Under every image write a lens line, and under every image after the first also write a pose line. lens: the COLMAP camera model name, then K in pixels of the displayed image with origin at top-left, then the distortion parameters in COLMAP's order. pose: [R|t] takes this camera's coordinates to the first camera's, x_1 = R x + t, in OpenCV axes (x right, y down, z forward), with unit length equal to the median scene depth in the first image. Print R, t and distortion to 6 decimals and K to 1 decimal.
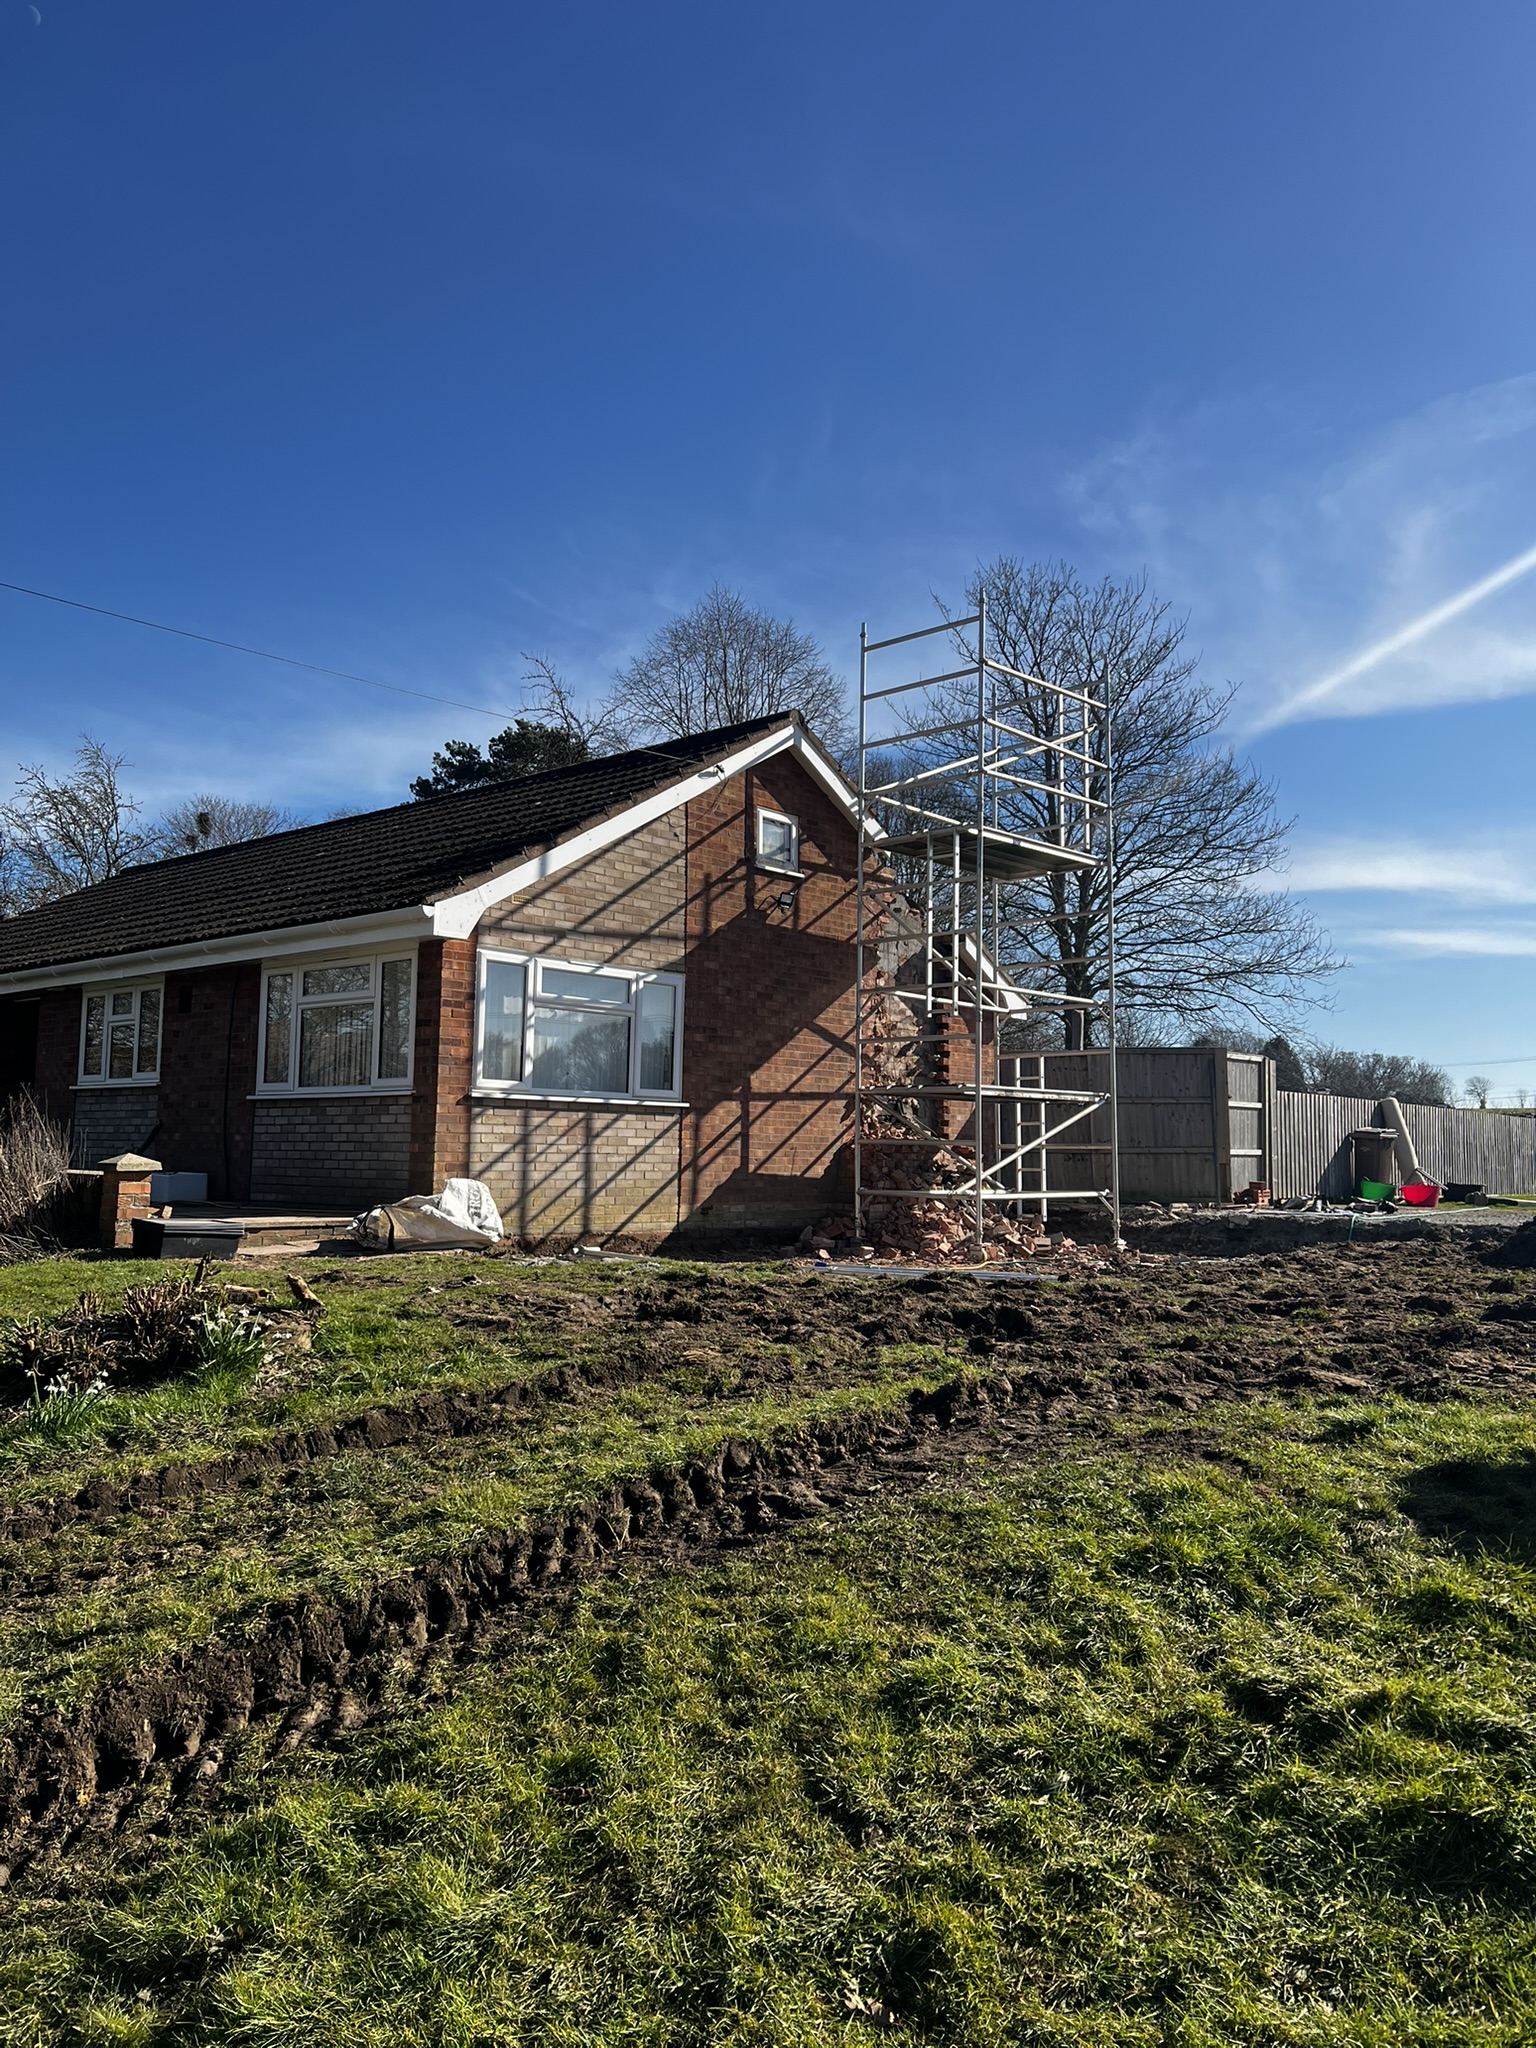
lens RADIAL K [[1513.9, 0, 761.7], [0, 1513.9, 1013.3], [0, 0, 1]] dist [0.124548, -0.289179]
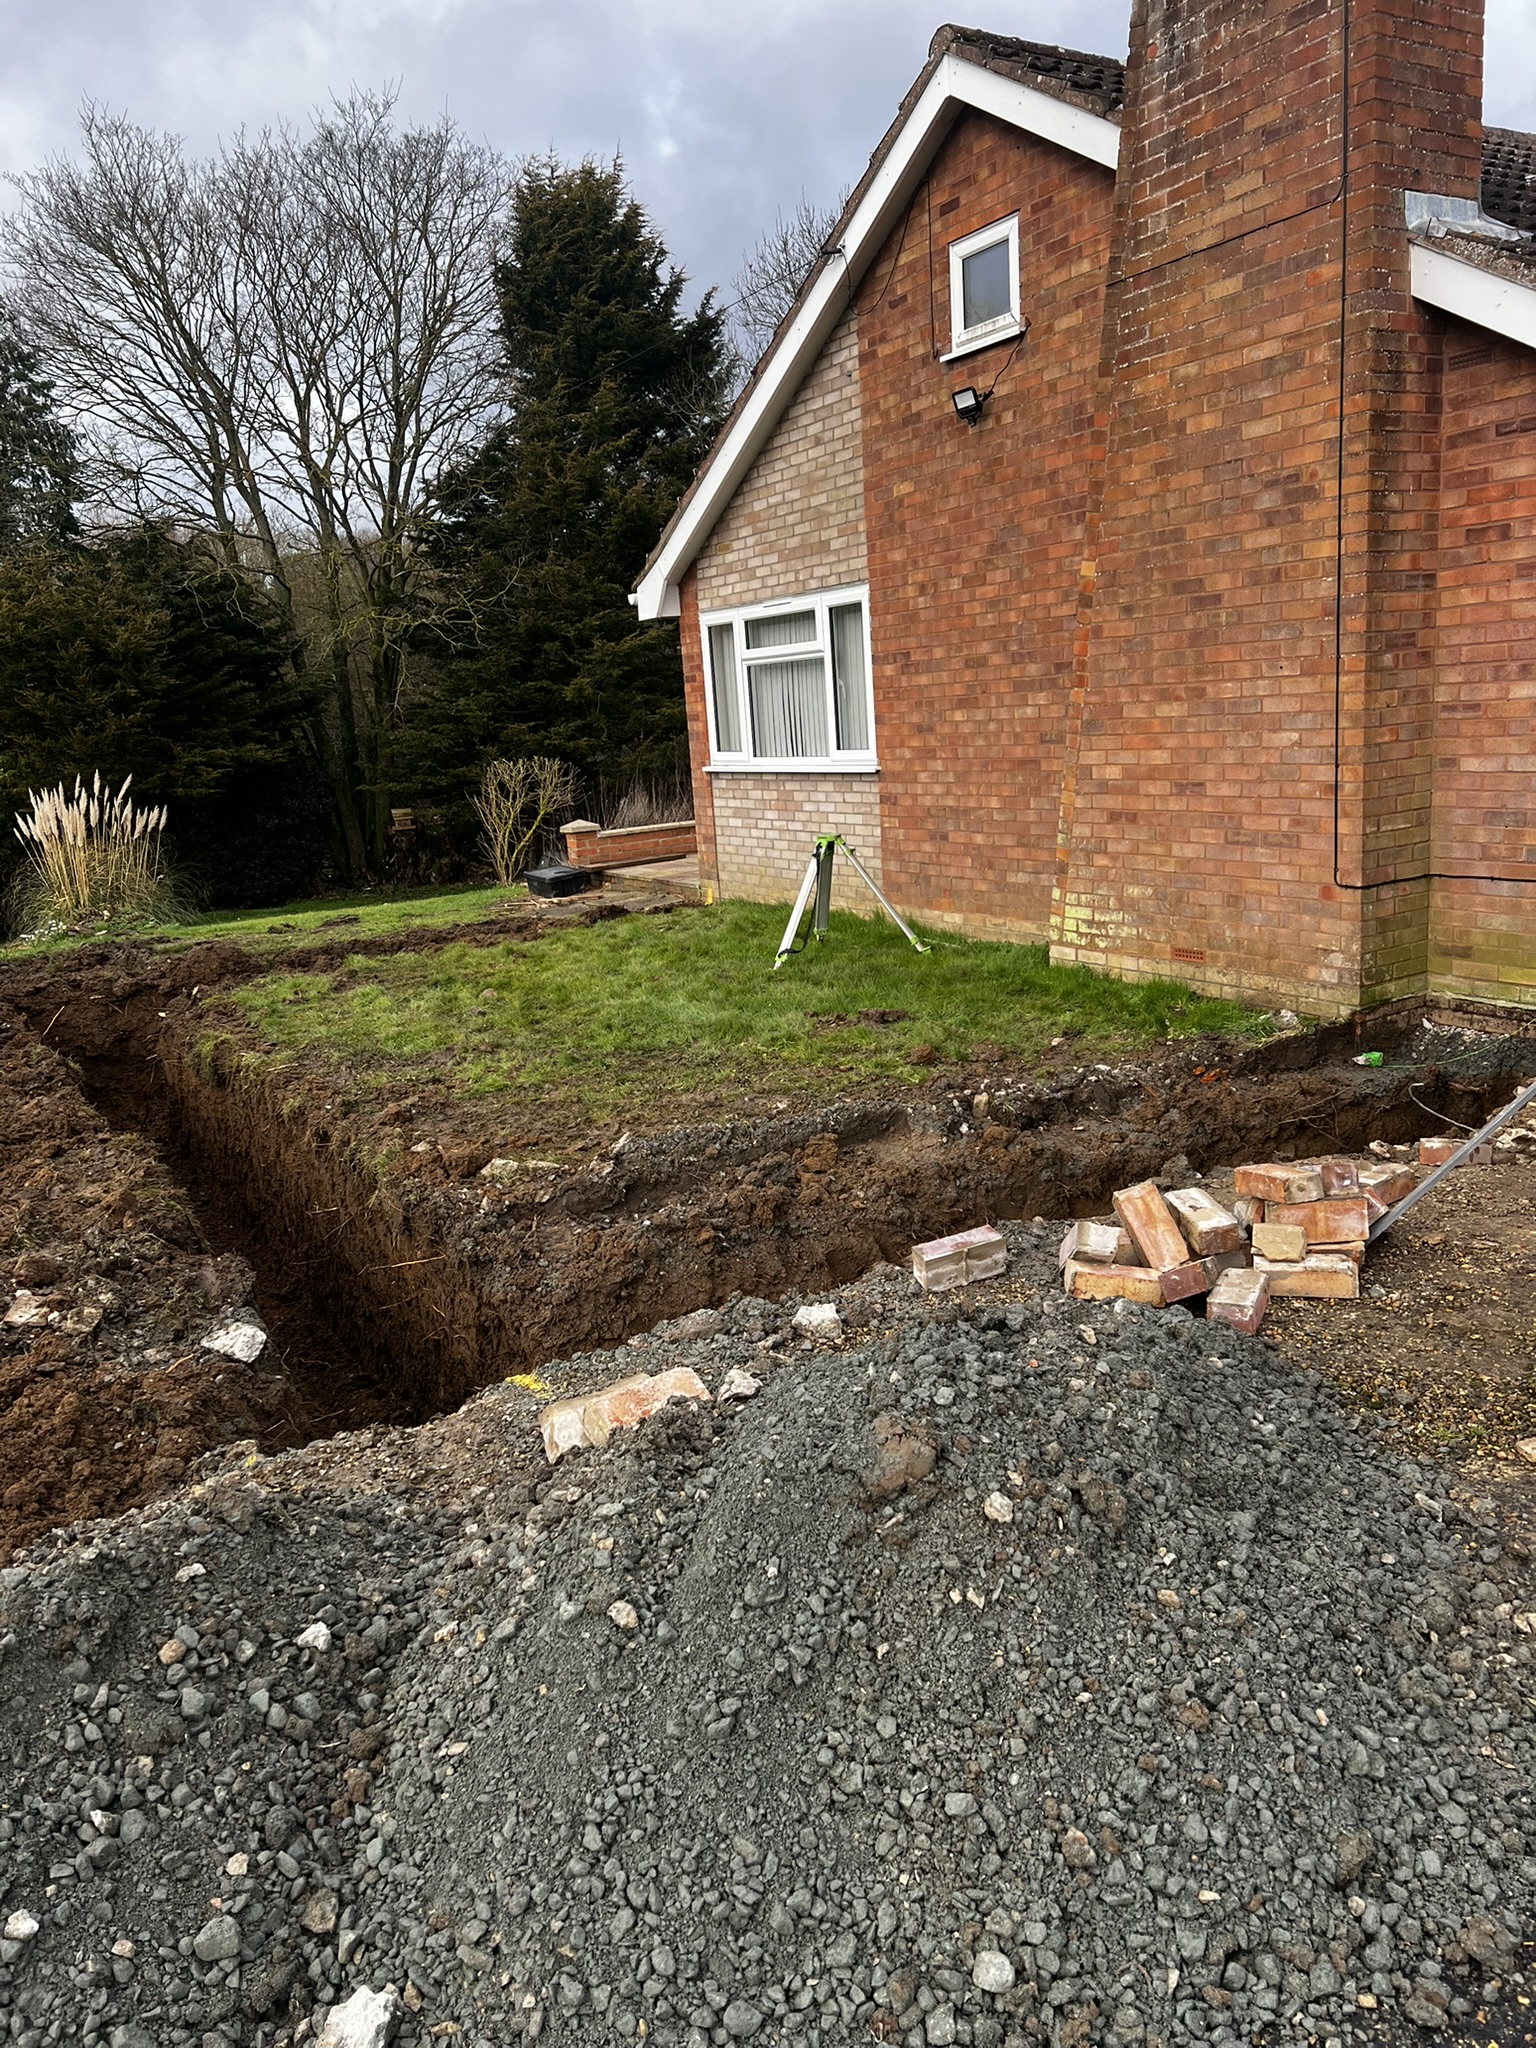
lens RADIAL K [[1552.5, 0, 757.9], [0, 1552.5, 1022.4], [0, 0, 1]] dist [0.018995, -0.002547]
pose [[-0.304518, 0.195397, -0.932249, 0.259583], [0.152173, 0.976142, 0.154890, 0.020901], [0.940273, -0.094696, -0.326987, 0.446346]]
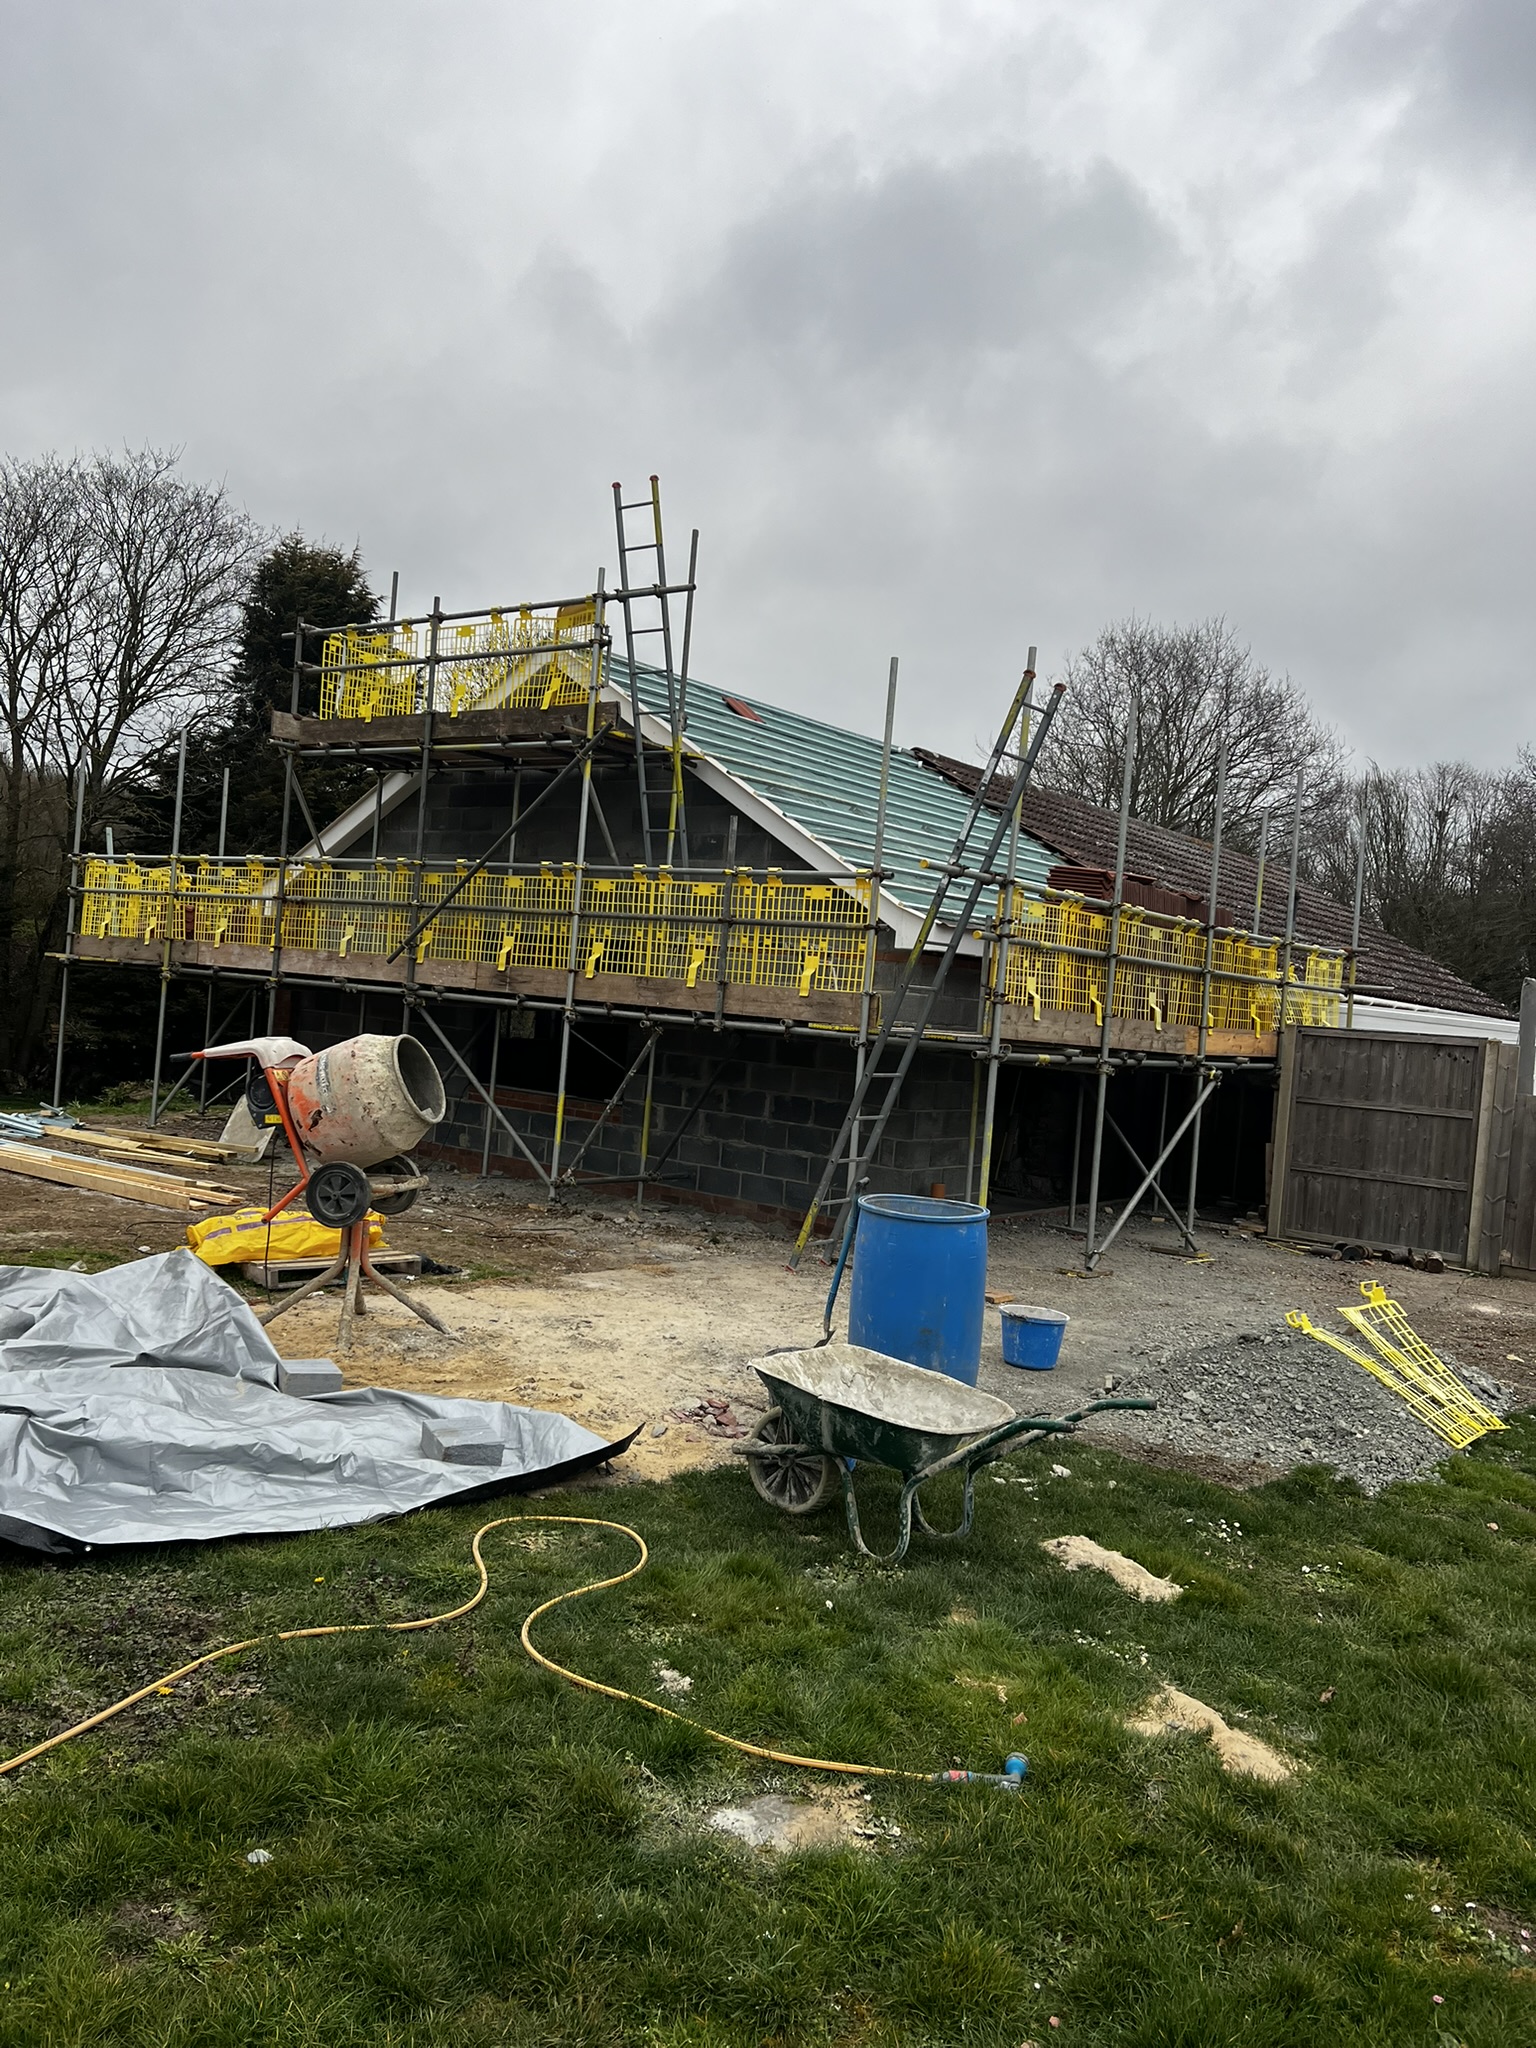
lens RADIAL K [[1515.2, 0, 768.0], [0, 1515.2, 1024.0], [0, 0, 1]] dist [0.146773, -0.351332]
pose [[0.073758, 0.007610, -0.997247, 0.489698], [0.015958, 0.999834, 0.008811, 0.006764], [0.997148, -0.016564, 0.073624, 0.341509]]
